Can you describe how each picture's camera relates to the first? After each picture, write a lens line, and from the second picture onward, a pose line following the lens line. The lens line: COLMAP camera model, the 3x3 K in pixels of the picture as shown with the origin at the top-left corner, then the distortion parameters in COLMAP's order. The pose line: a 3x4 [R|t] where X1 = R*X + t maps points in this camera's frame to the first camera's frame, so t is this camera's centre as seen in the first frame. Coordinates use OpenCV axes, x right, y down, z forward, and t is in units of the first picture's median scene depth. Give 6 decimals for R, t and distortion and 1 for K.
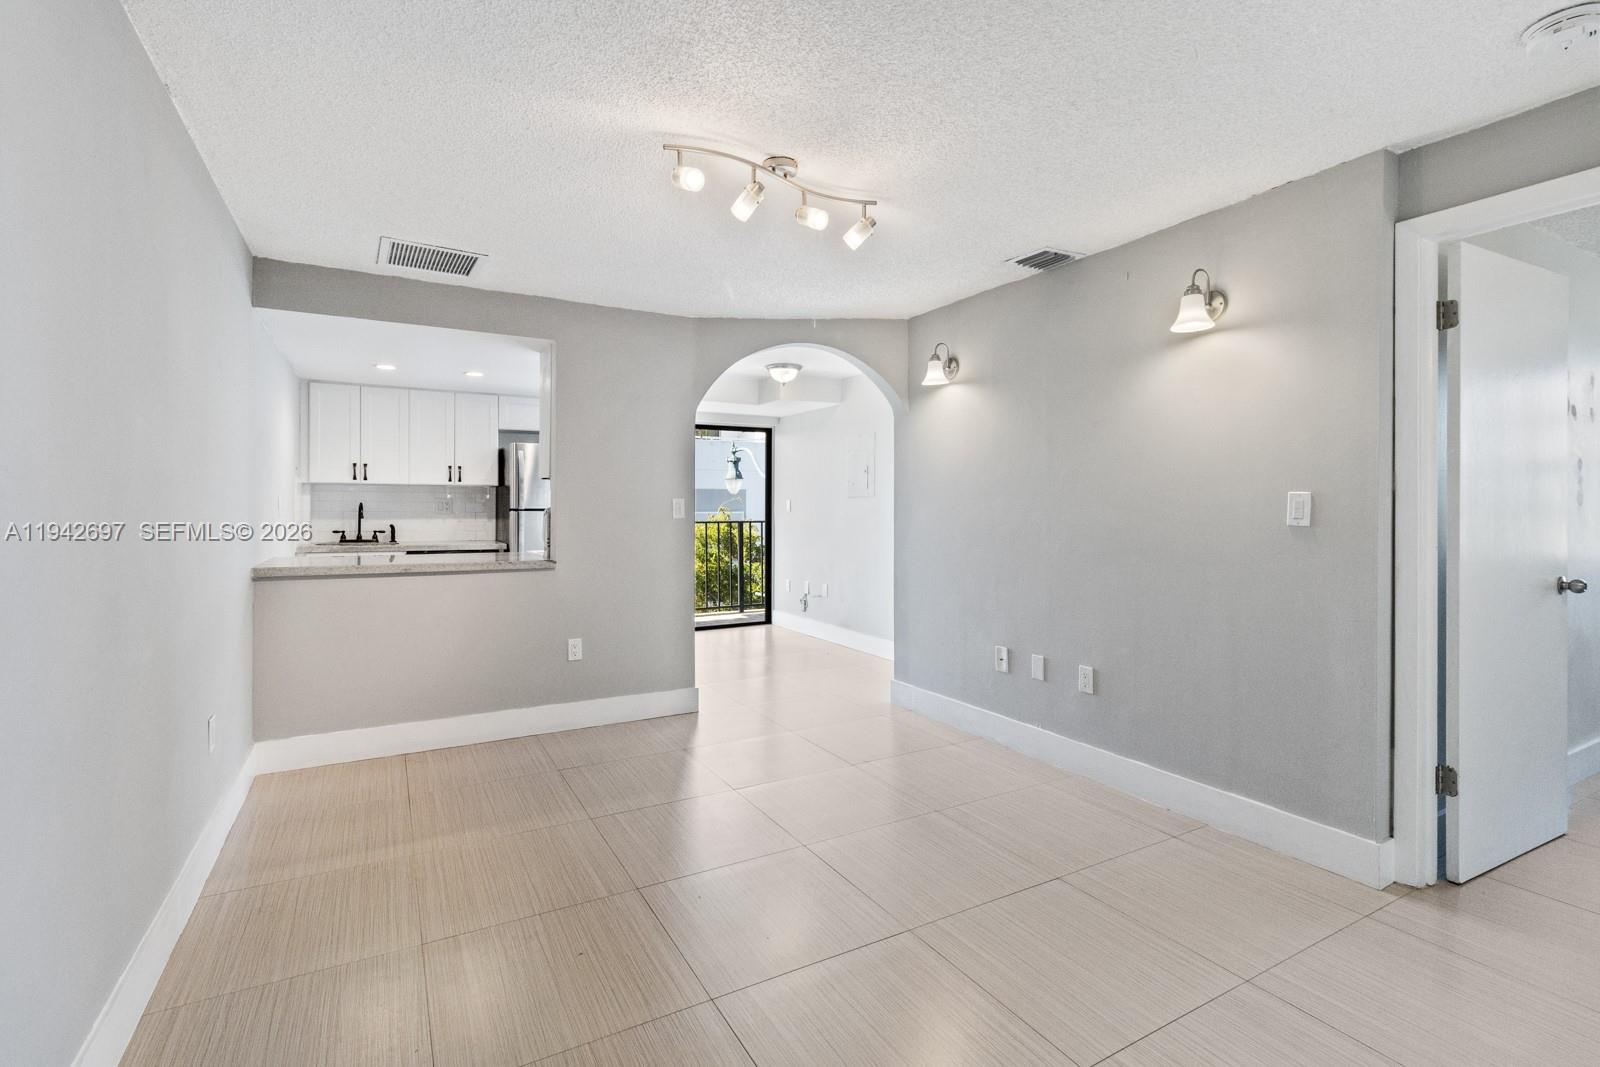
lens RADIAL K [[740.8, 0, 793.6], [0, 740.8, 521.5], [0, 0, 1]] dist [0.004867, -0.000543]
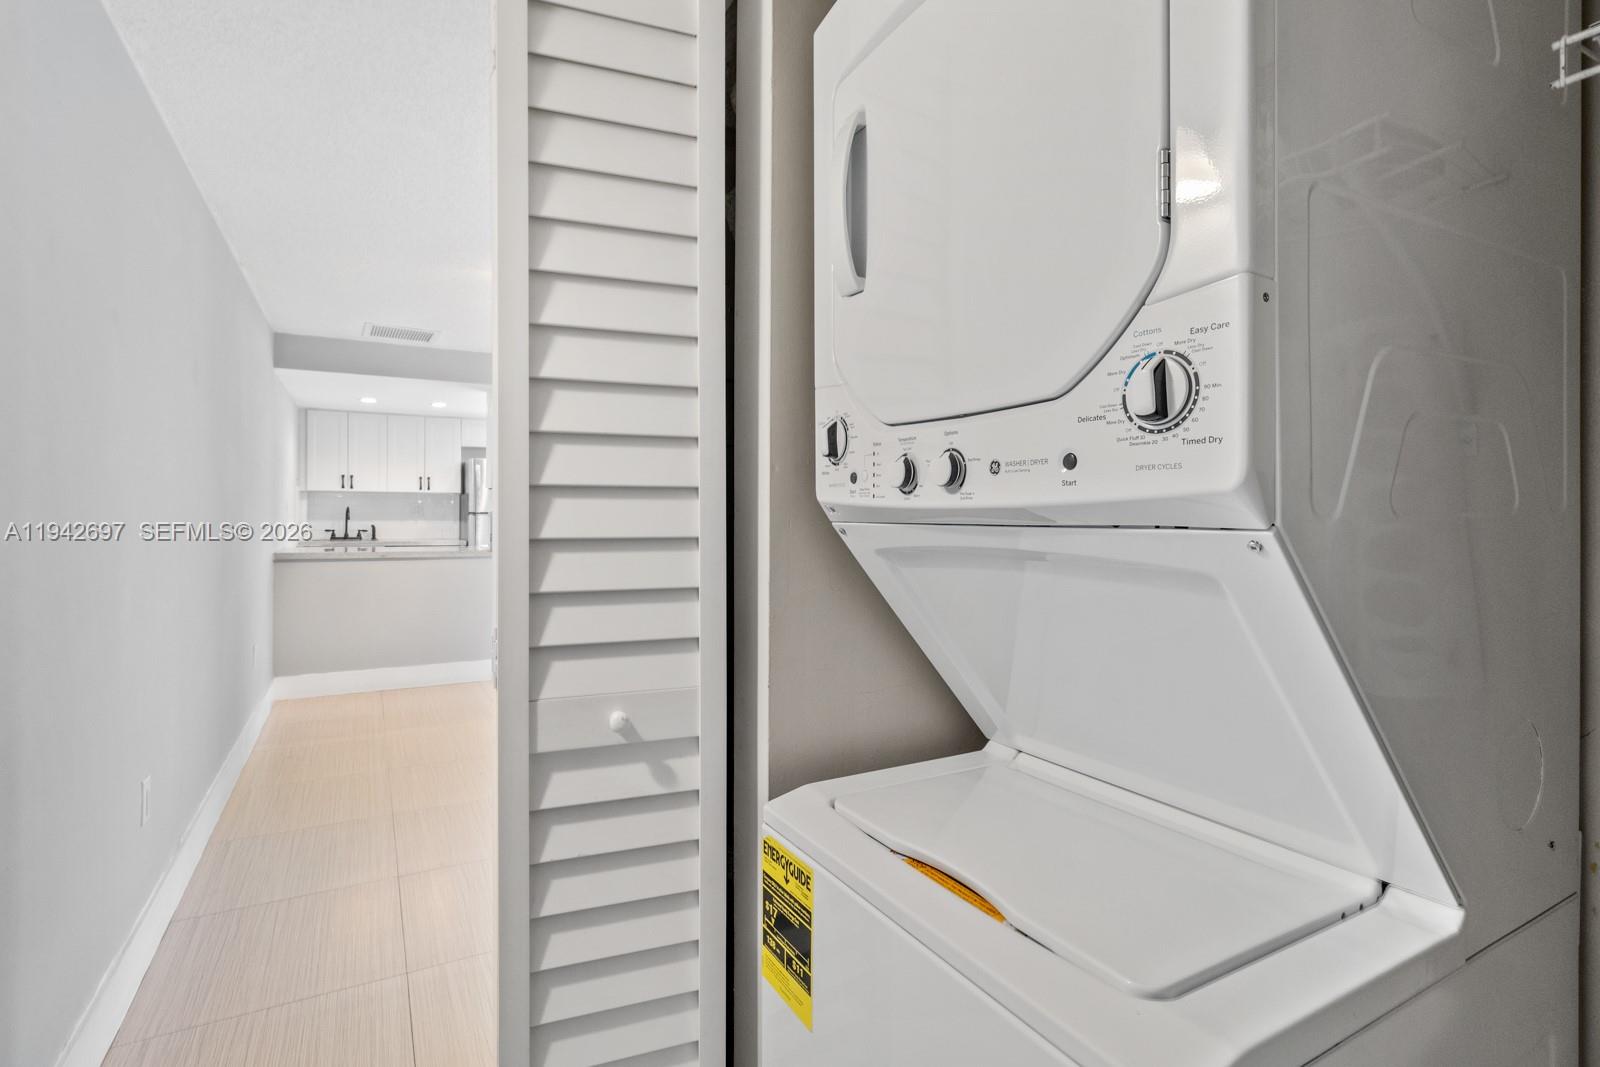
lens RADIAL K [[790.0, 0, 804.9], [0, 790.0, 531.2], [0, 0, 1]] dist [-0.000036, 0.001740]
pose [[0.999987, 0.004850, 0.001398, 0.172840], [-0.004856, 0.999980, 0.004159, 0.005719], [-0.001378, -0.004166, 0.999990, -0.311155]]
